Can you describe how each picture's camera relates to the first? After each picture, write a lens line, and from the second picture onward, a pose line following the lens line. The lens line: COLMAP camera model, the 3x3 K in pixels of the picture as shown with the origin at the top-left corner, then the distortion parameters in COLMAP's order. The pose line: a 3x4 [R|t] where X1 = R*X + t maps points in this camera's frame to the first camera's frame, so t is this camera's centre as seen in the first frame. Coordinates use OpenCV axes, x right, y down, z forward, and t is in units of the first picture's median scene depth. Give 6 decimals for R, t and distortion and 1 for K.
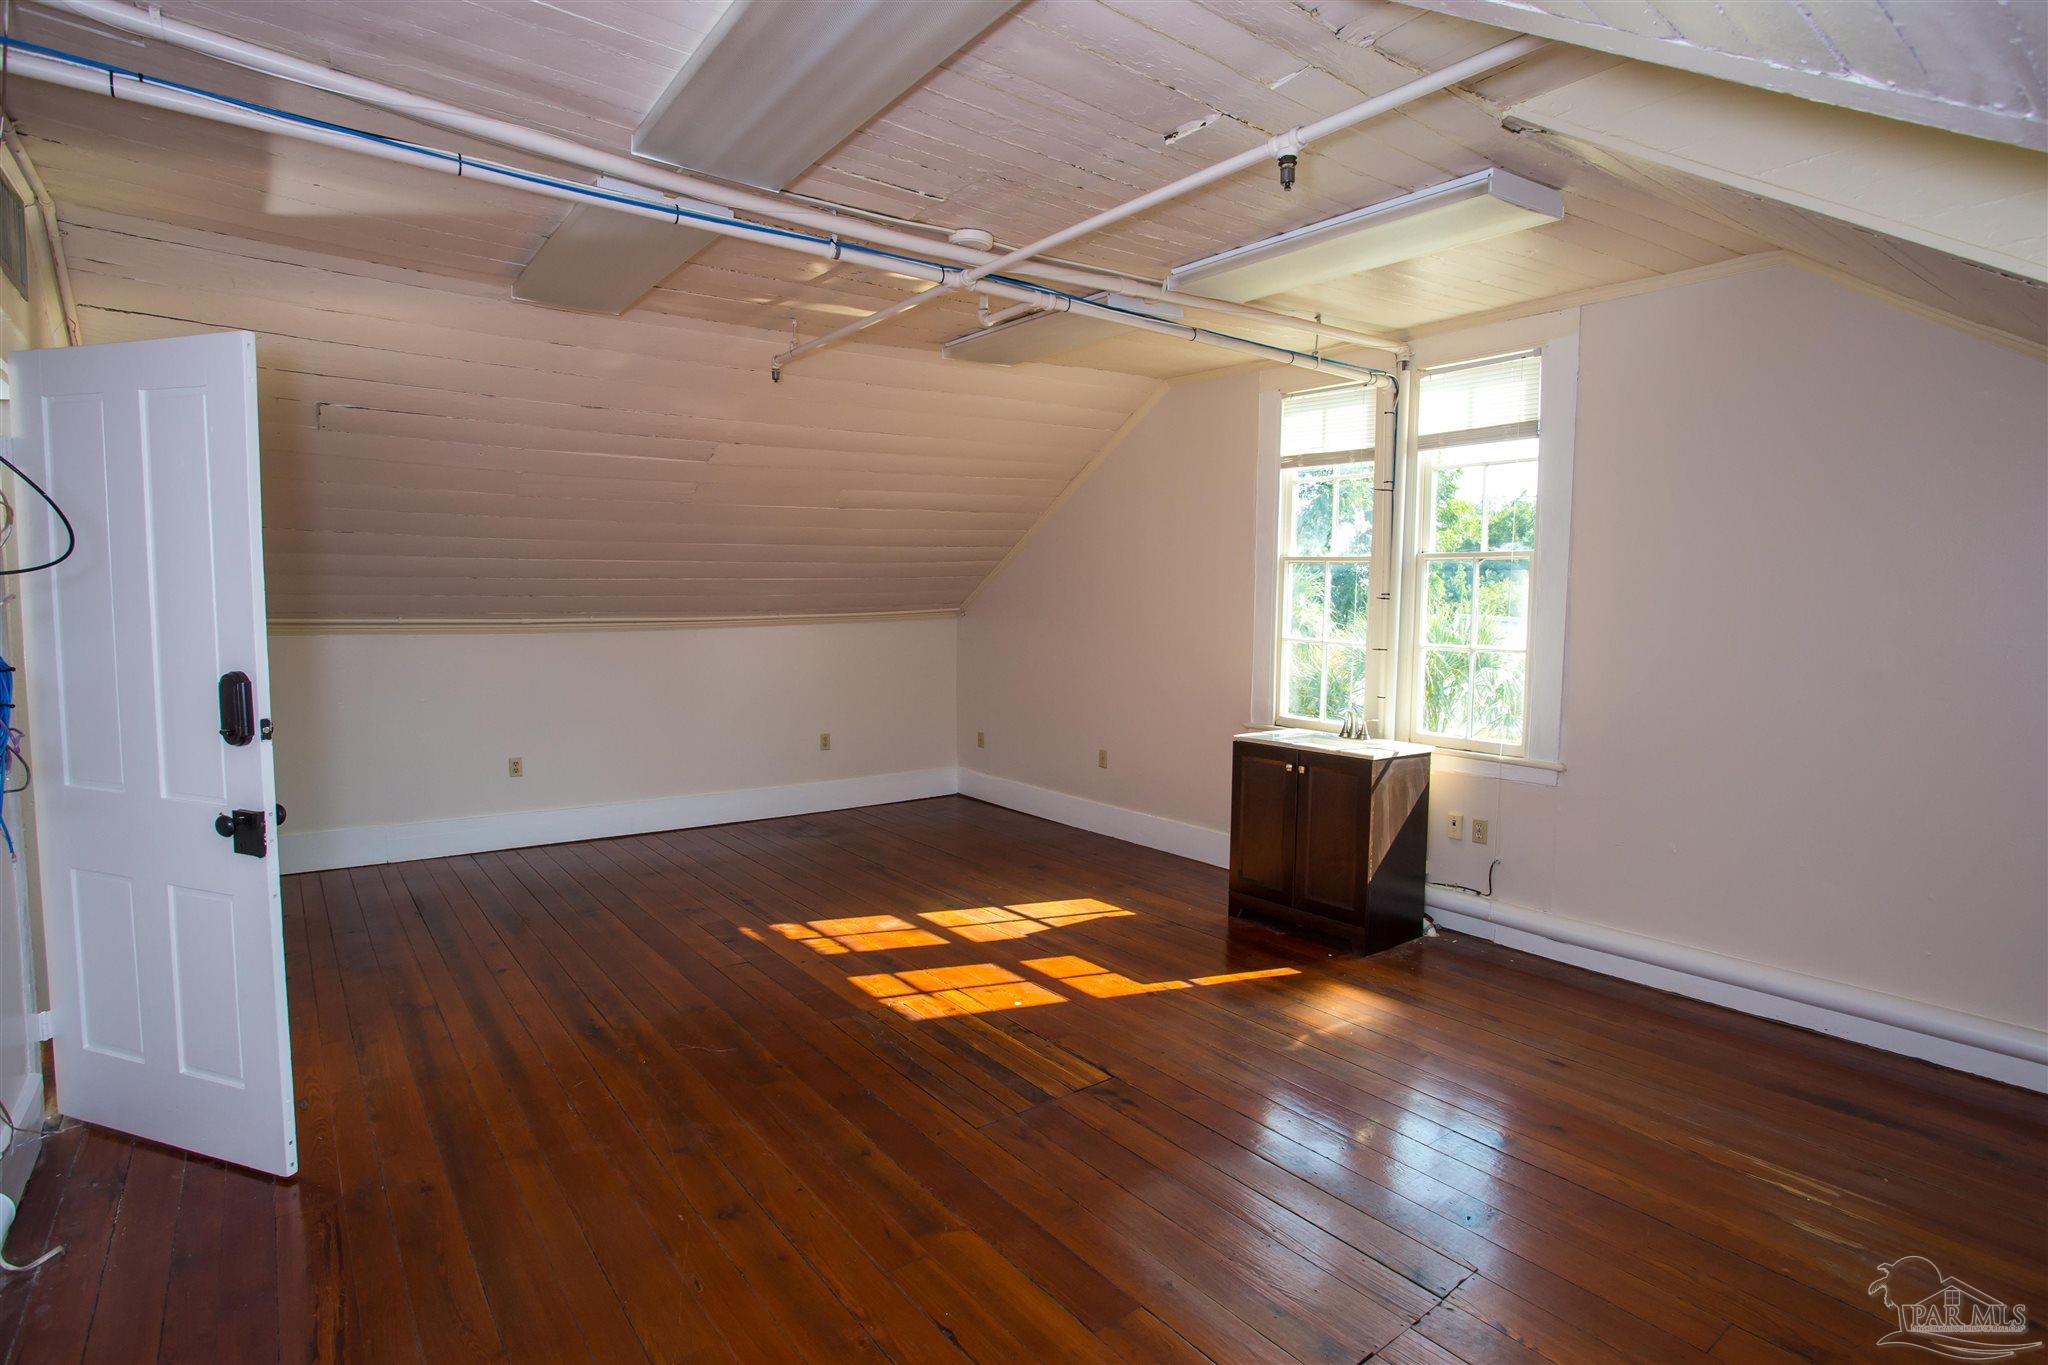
lens RADIAL K [[978.9, 0, 1015.0], [0, 978.9, 673.2], [0, 0, 1]] dist [-0.075033, 0.028217]
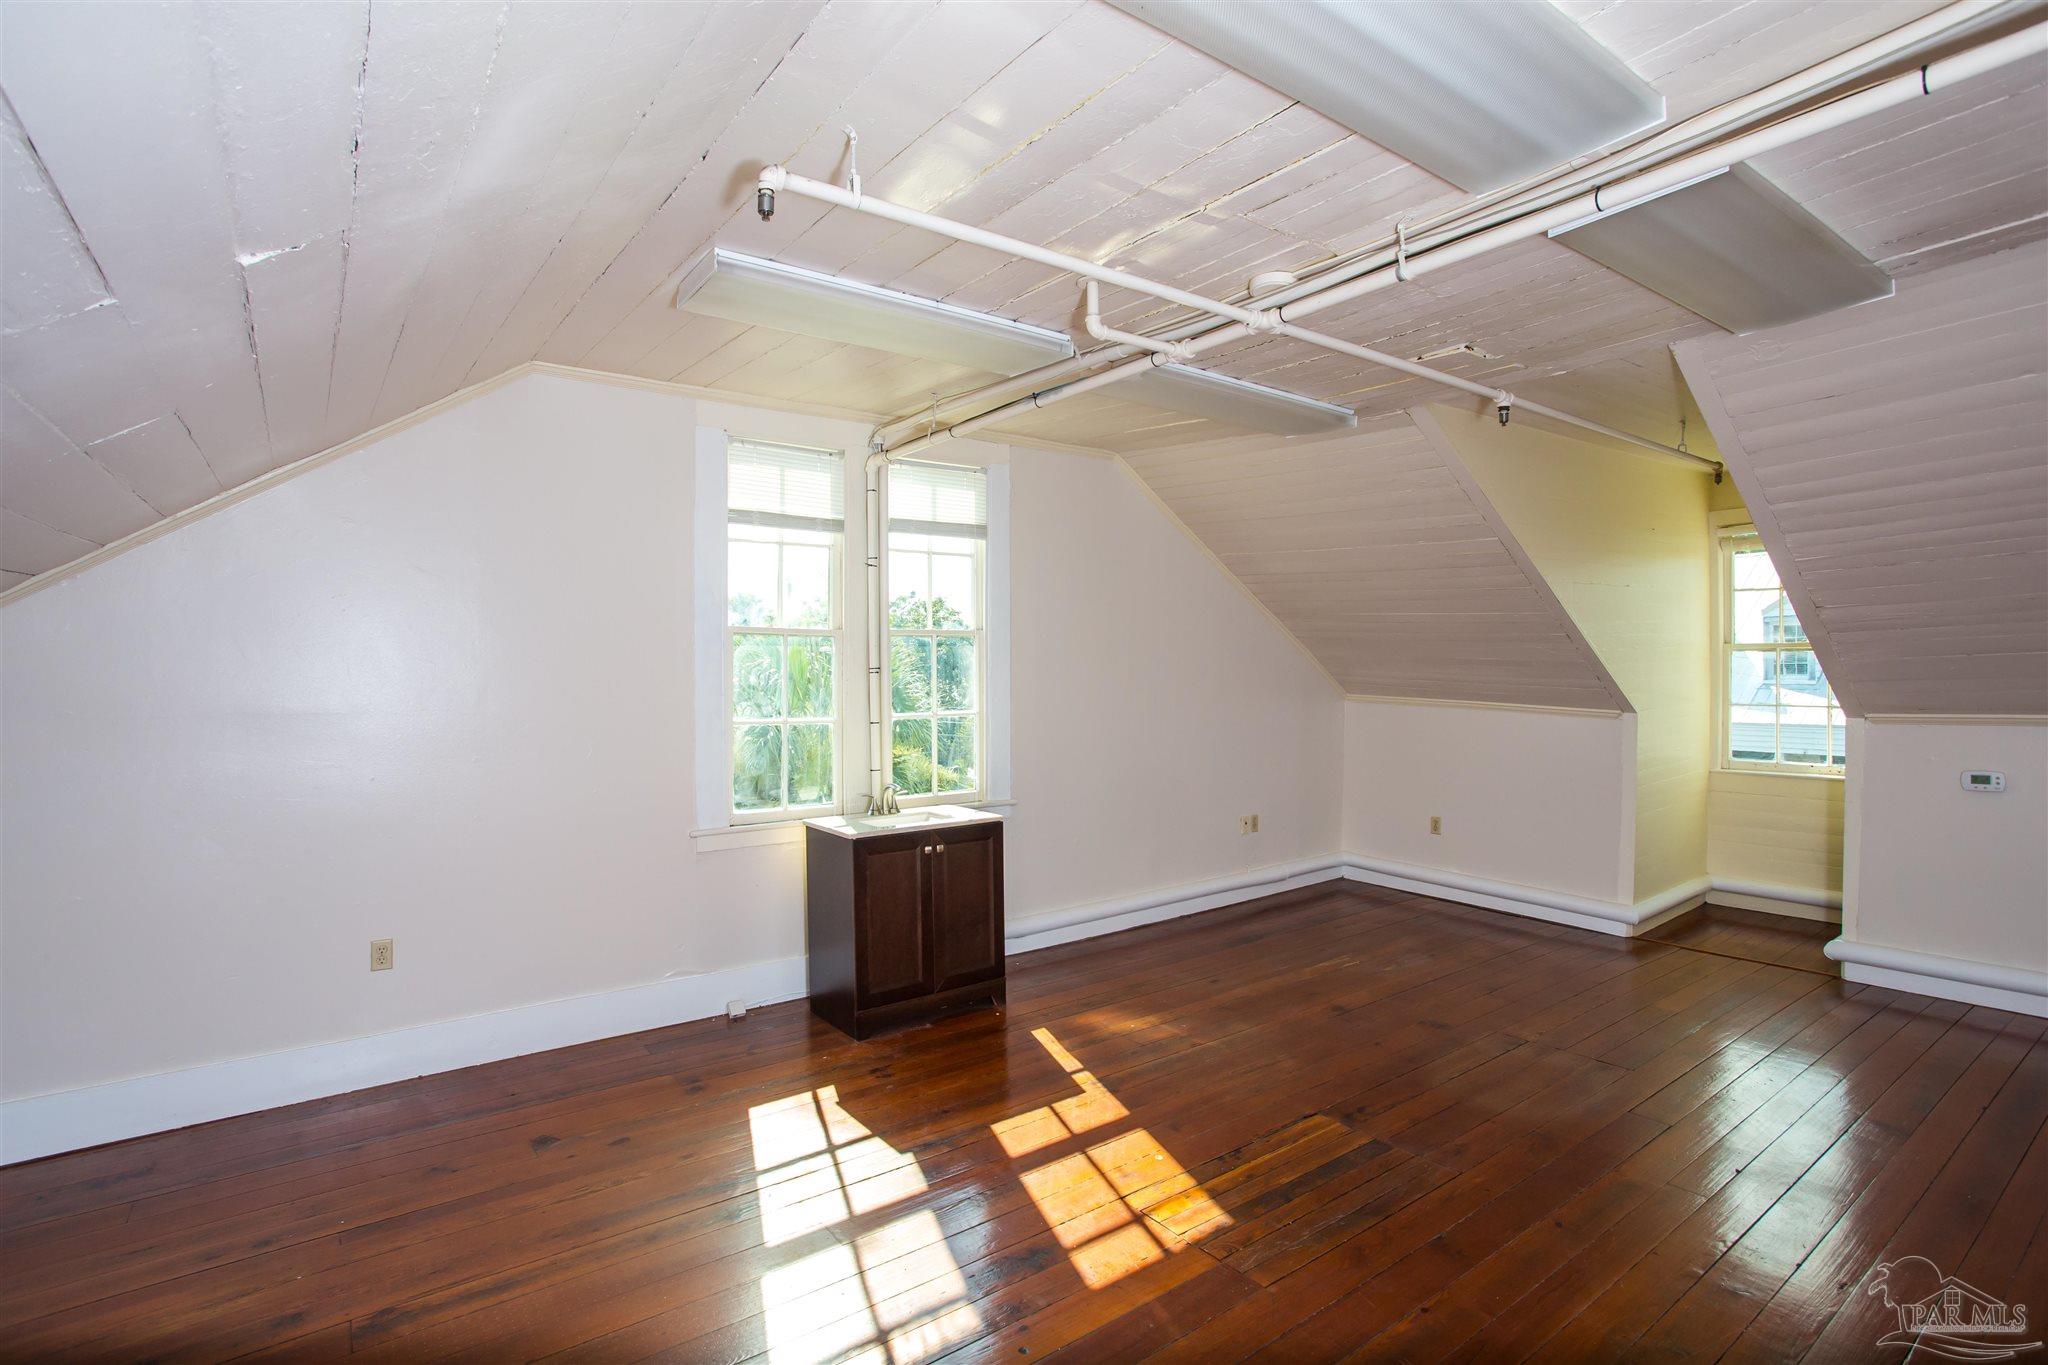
lens RADIAL K [[978.9, 0, 1015.0], [0, 978.9, 673.2], [0, 0, 1]] dist [-0.075033, 0.028217]
pose [[0.055582, -0.017322, 0.998304, -0.736811], [0.090670, 0.995806, 0.012231, -0.086985], [-0.994329, 0.089837, 0.056919, 0.927267]]
